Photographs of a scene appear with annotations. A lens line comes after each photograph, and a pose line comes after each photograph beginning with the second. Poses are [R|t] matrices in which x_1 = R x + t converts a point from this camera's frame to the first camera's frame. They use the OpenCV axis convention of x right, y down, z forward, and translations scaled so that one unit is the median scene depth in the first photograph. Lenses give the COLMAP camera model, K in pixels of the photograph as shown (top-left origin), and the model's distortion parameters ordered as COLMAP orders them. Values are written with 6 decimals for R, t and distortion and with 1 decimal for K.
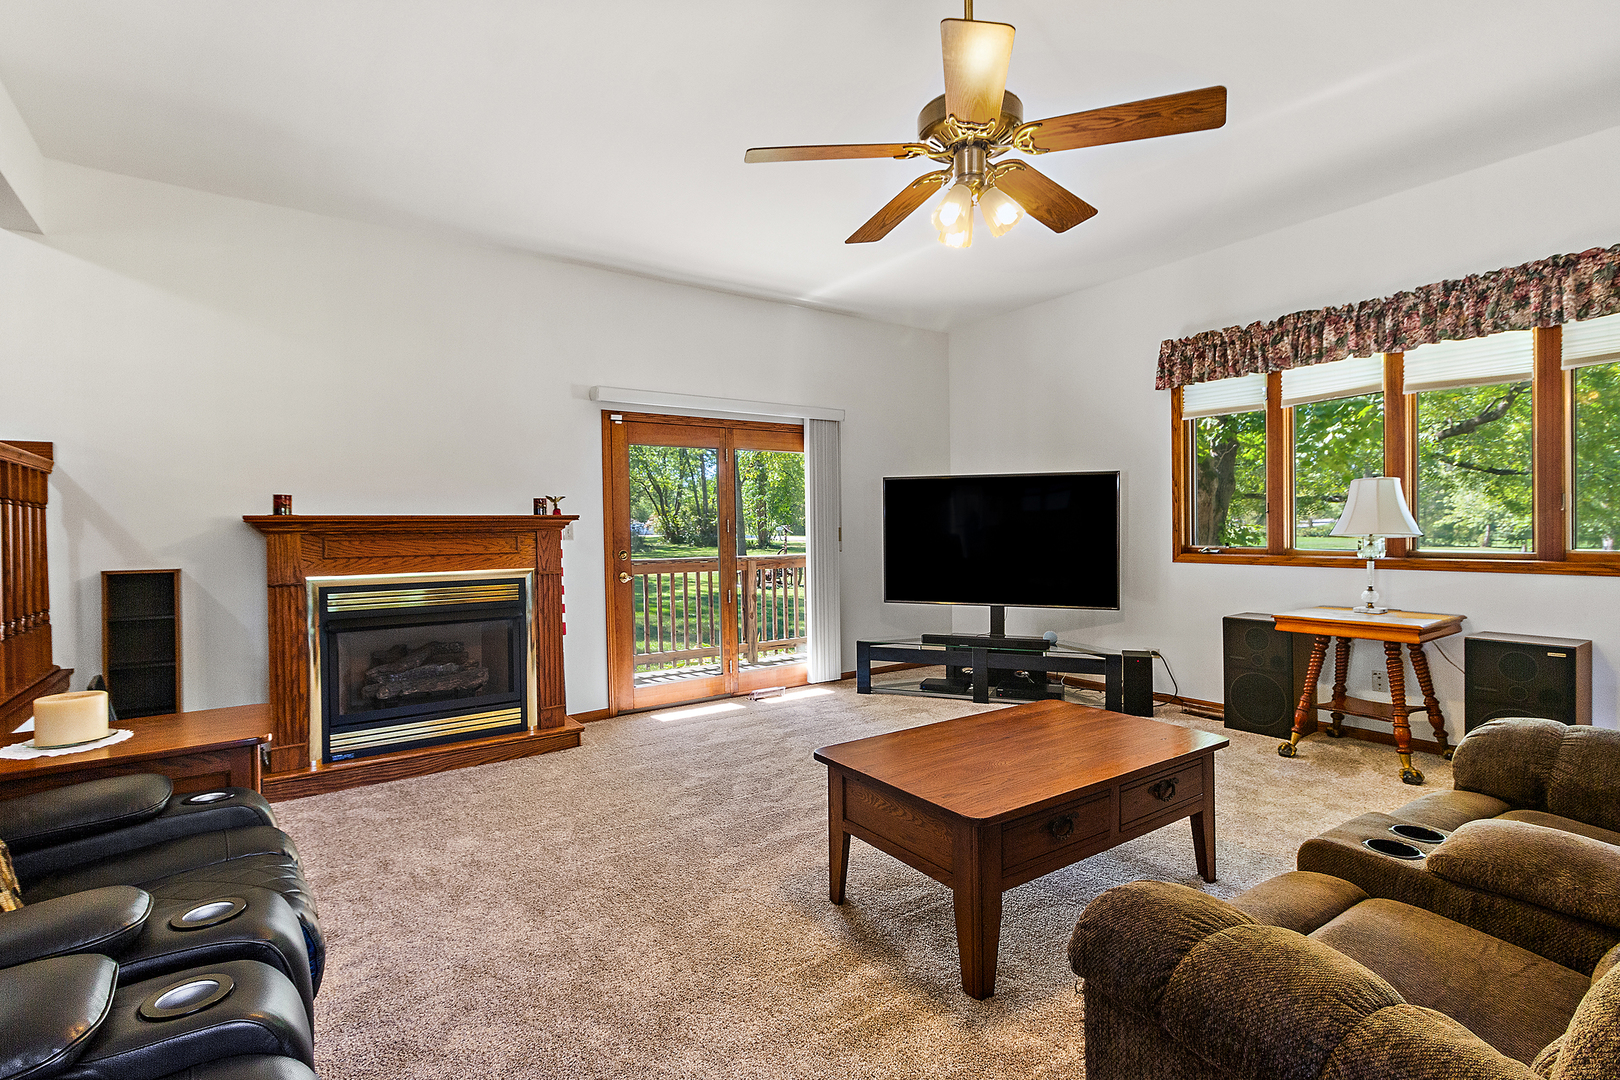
lens RADIAL K [[746.4, 0, 810.0], [0, 746.4, 540.0], [0, 0, 1]] dist [-0.000041, 0.000226]
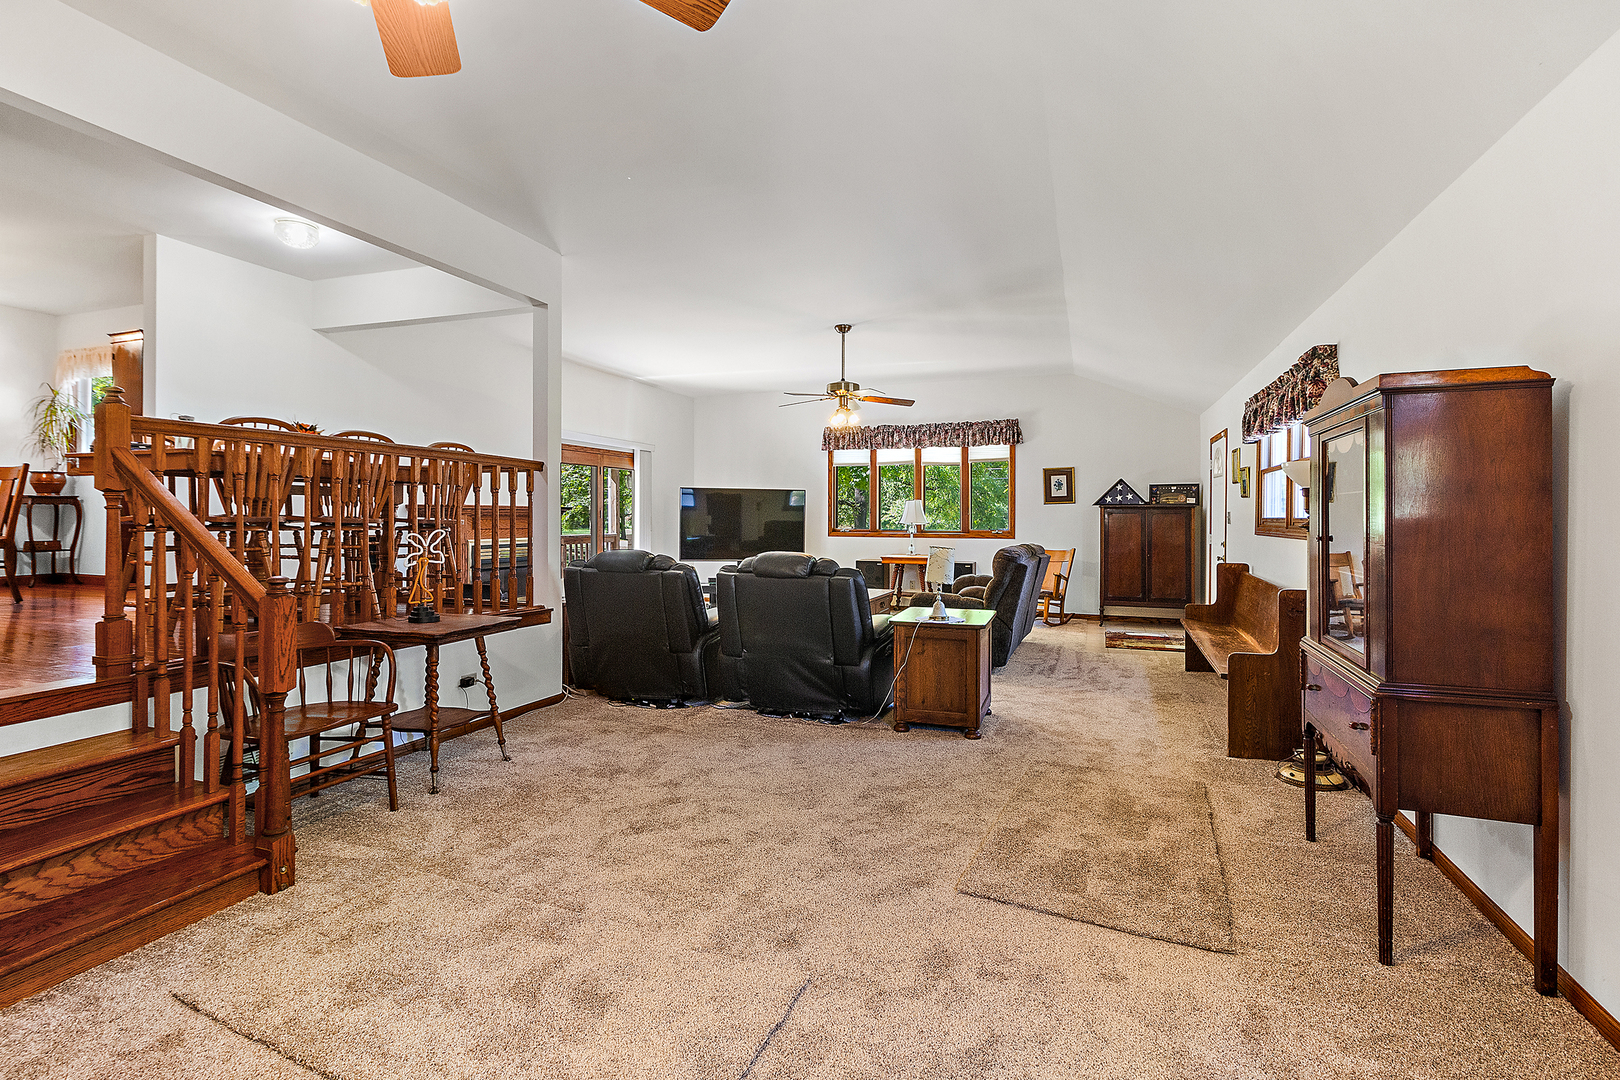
lens RADIAL K [[763.2, 0, 809.2], [0, 763.2, 518.7], [0, 0, 1]] dist [0.006399, 0.000454]
pose [[0.816625, 0.013388, 0.577014, -0.903937], [-0.005354, 0.999864, -0.015622, 0.017268], [-0.577144, 0.009669, 0.816585, -0.790179]]
